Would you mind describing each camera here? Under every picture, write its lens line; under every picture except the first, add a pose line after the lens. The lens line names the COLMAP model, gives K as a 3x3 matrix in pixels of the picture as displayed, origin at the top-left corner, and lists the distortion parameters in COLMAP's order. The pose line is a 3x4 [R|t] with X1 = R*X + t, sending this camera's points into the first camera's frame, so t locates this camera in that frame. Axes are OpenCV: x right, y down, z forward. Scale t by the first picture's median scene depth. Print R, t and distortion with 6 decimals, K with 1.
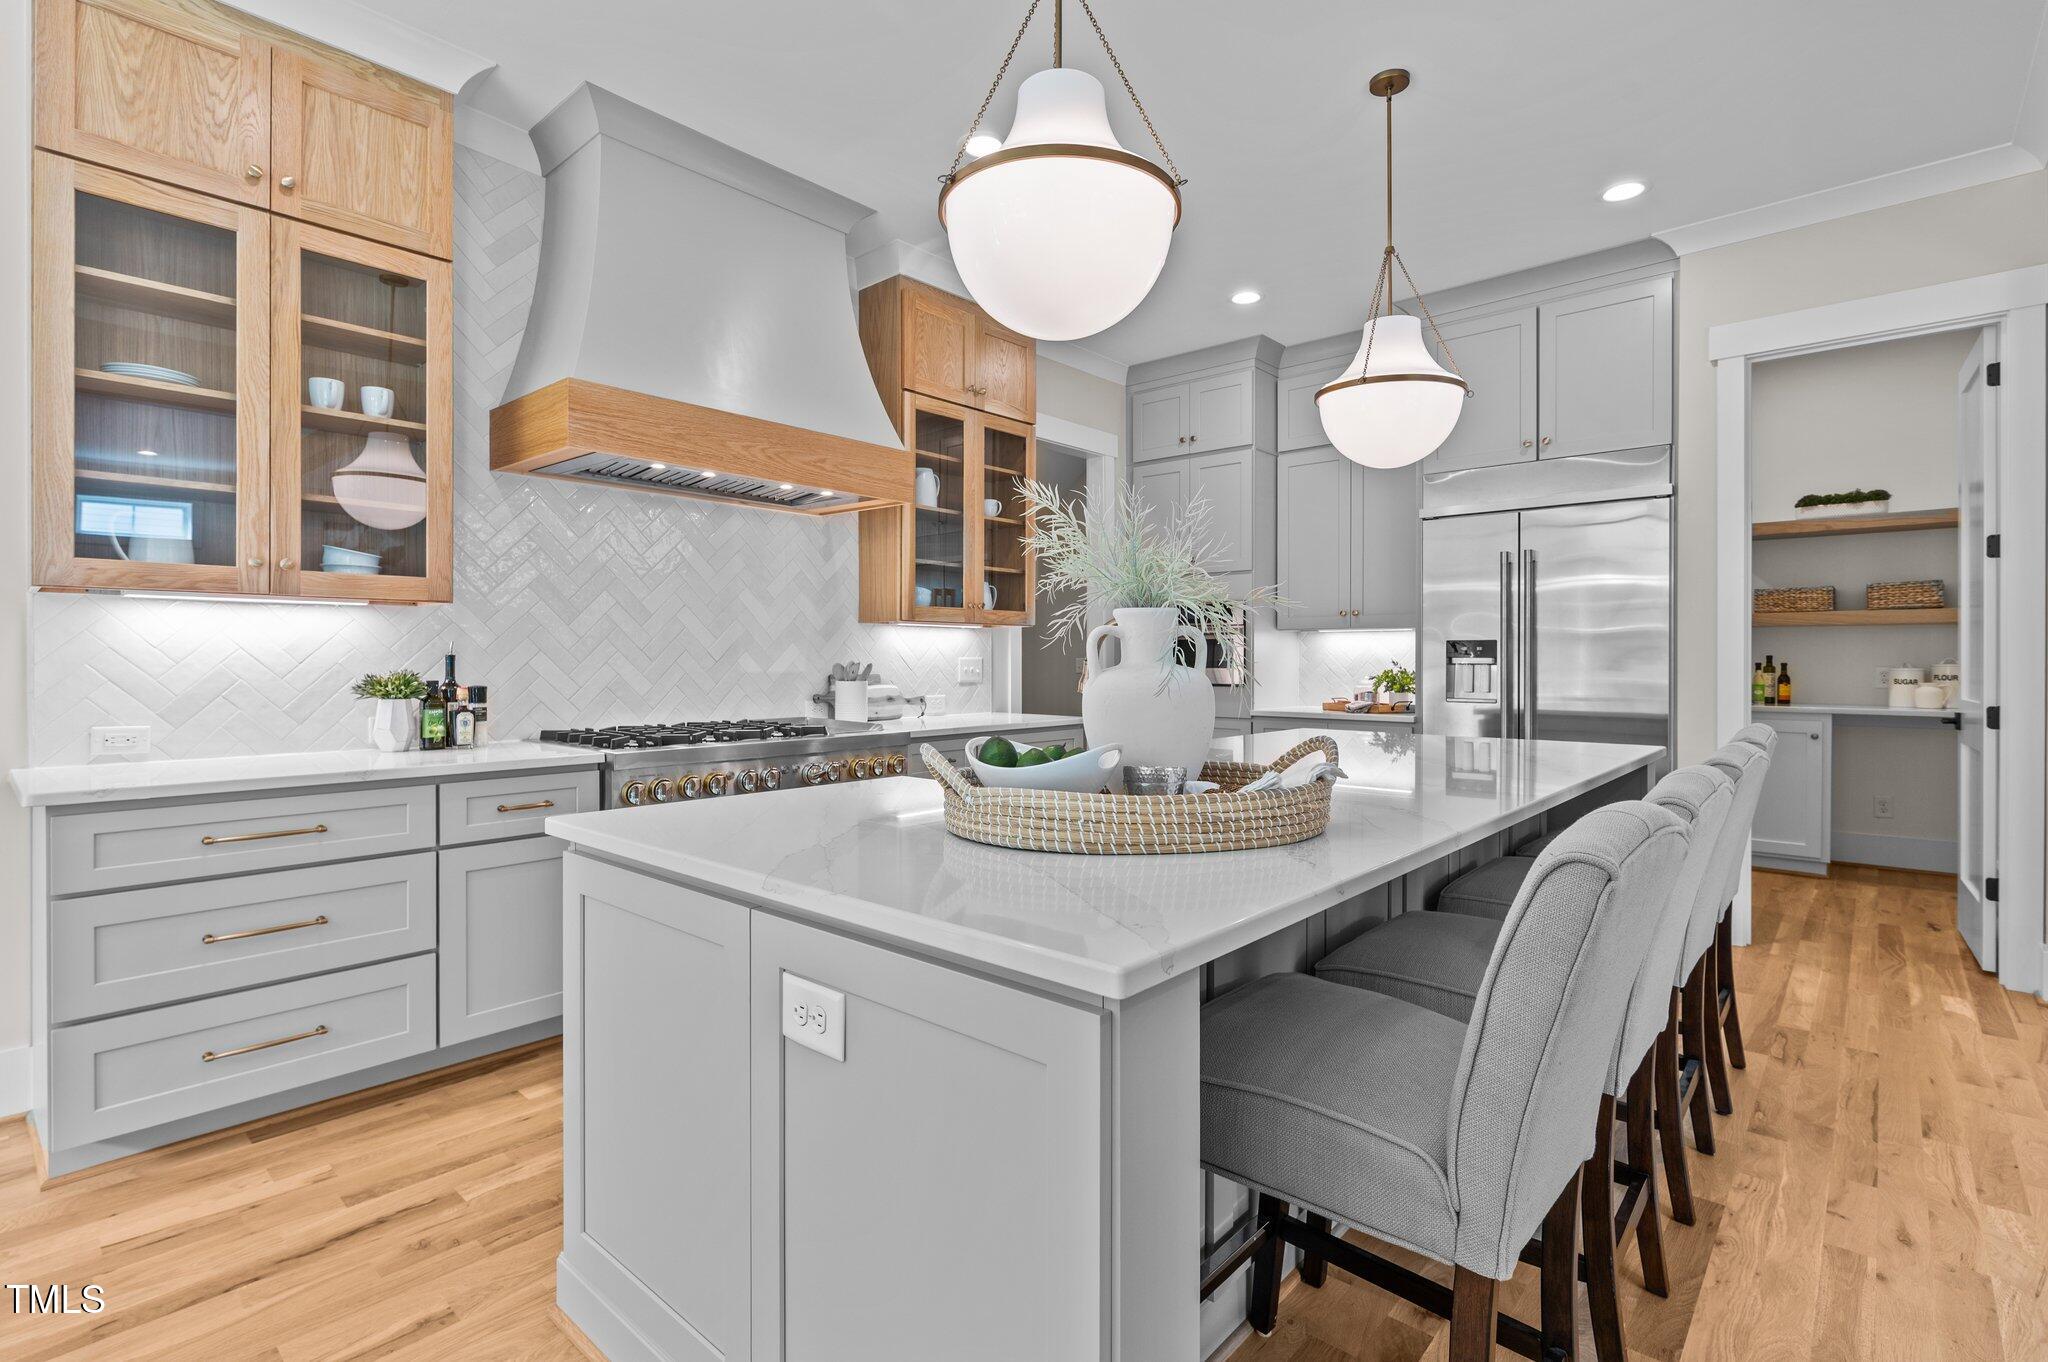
lens RADIAL K [[965.0, 0, 1027.5], [0, 965.0, 665.4], [0, 0, 1]] dist [0.000736, -0.001513]
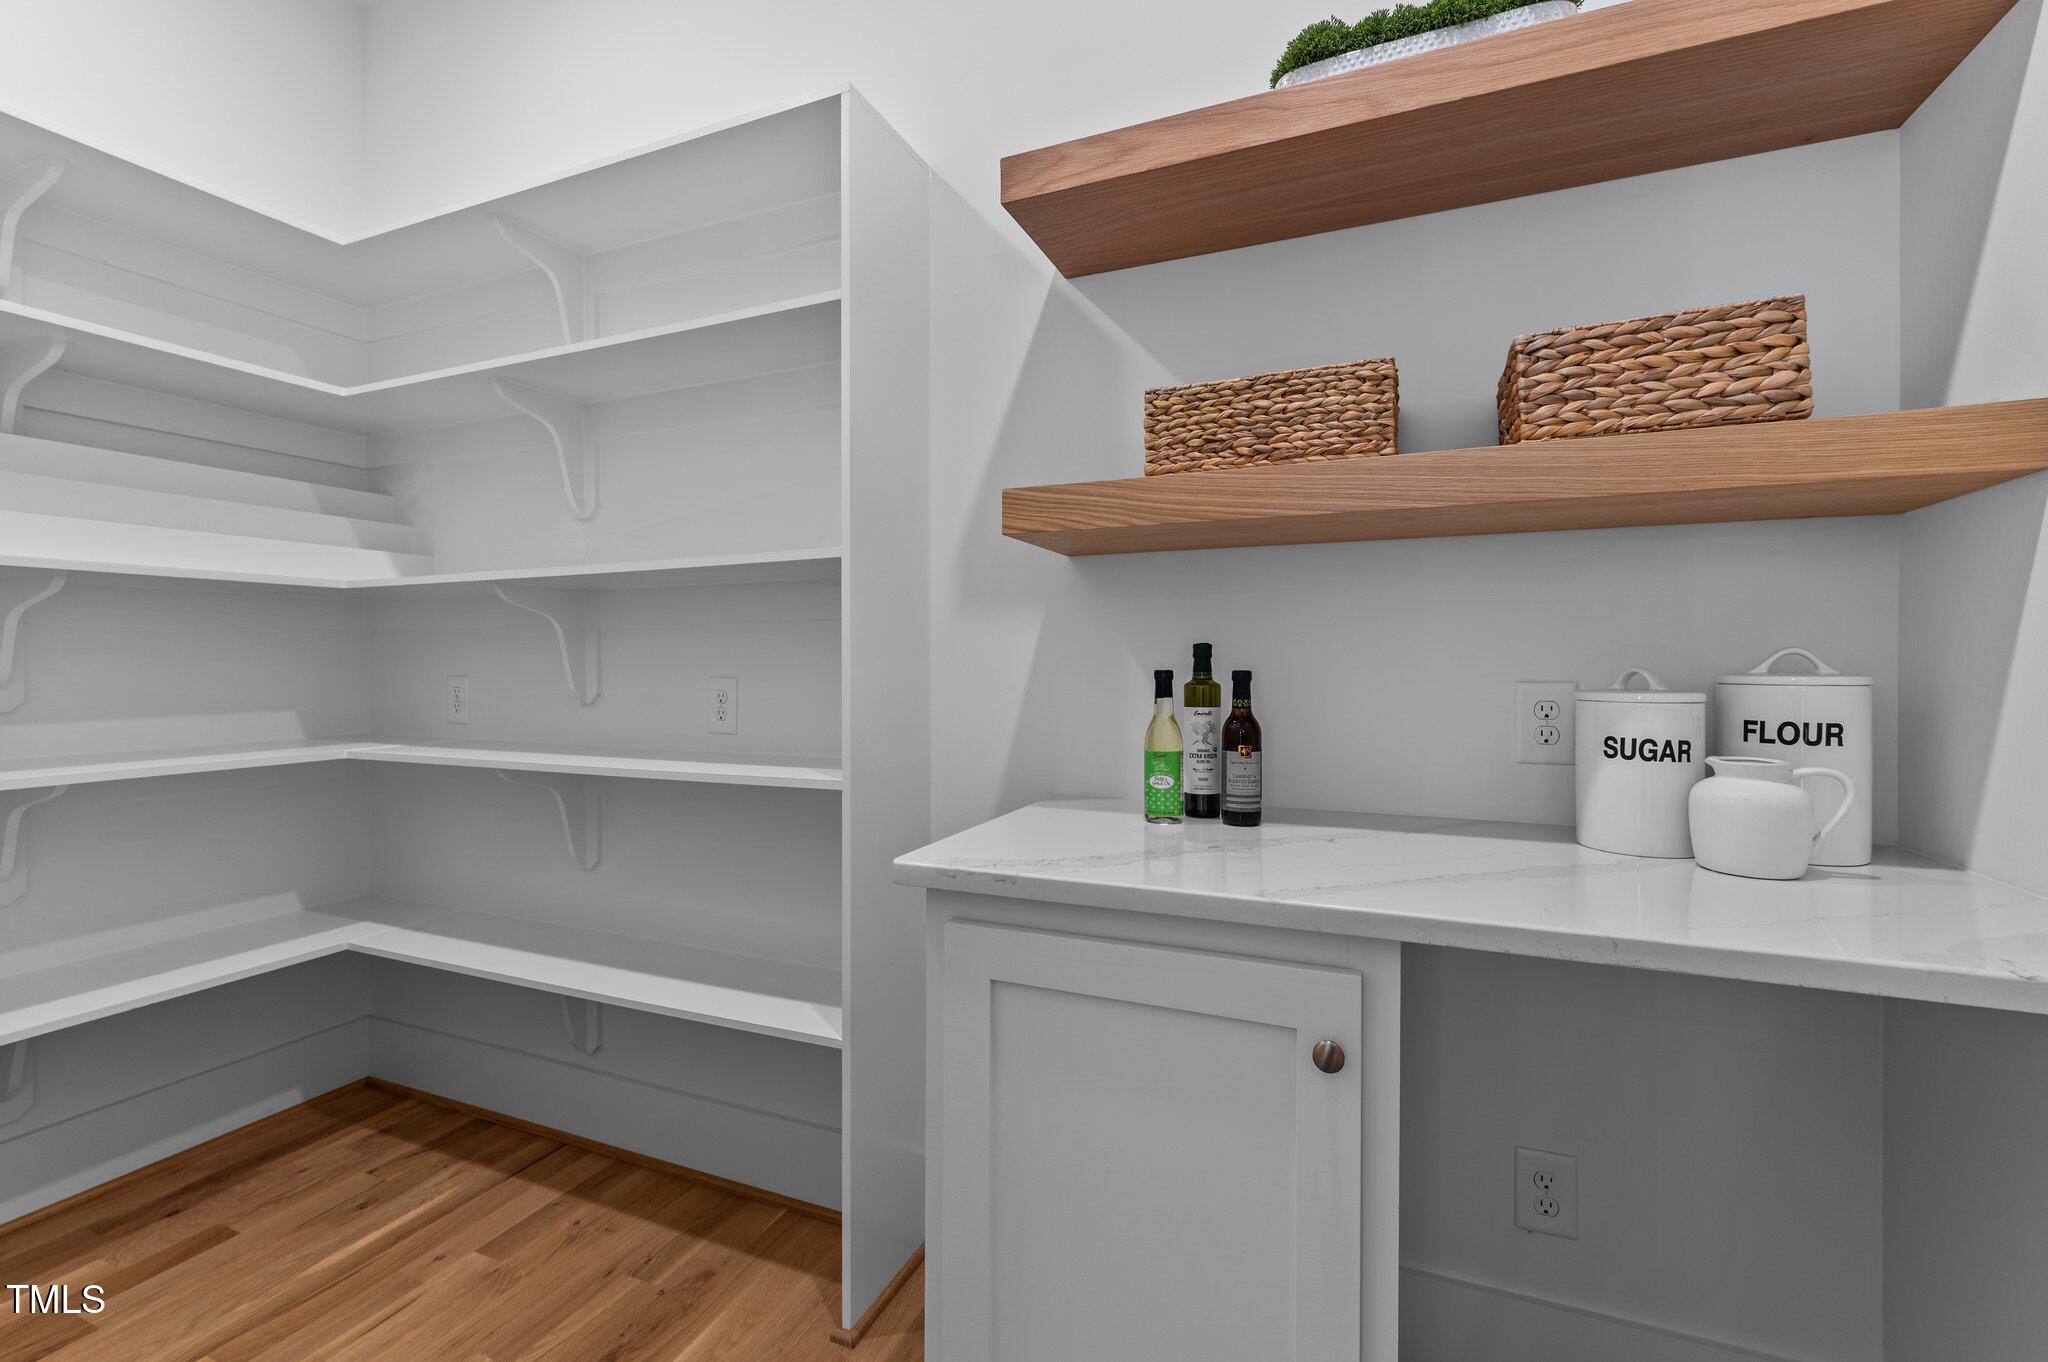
lens RADIAL K [[886.1, 0, 1020.5], [0, 886.1, 669.8], [0, 0, 1]] dist [-0.000185, -0.001384]
pose [[0.947684, -0.003022, 0.319195, 0.646113], [0.002653, 0.999995, 0.001591, -0.003494], [-0.319198, -0.000661, 0.947688, 0.785172]]
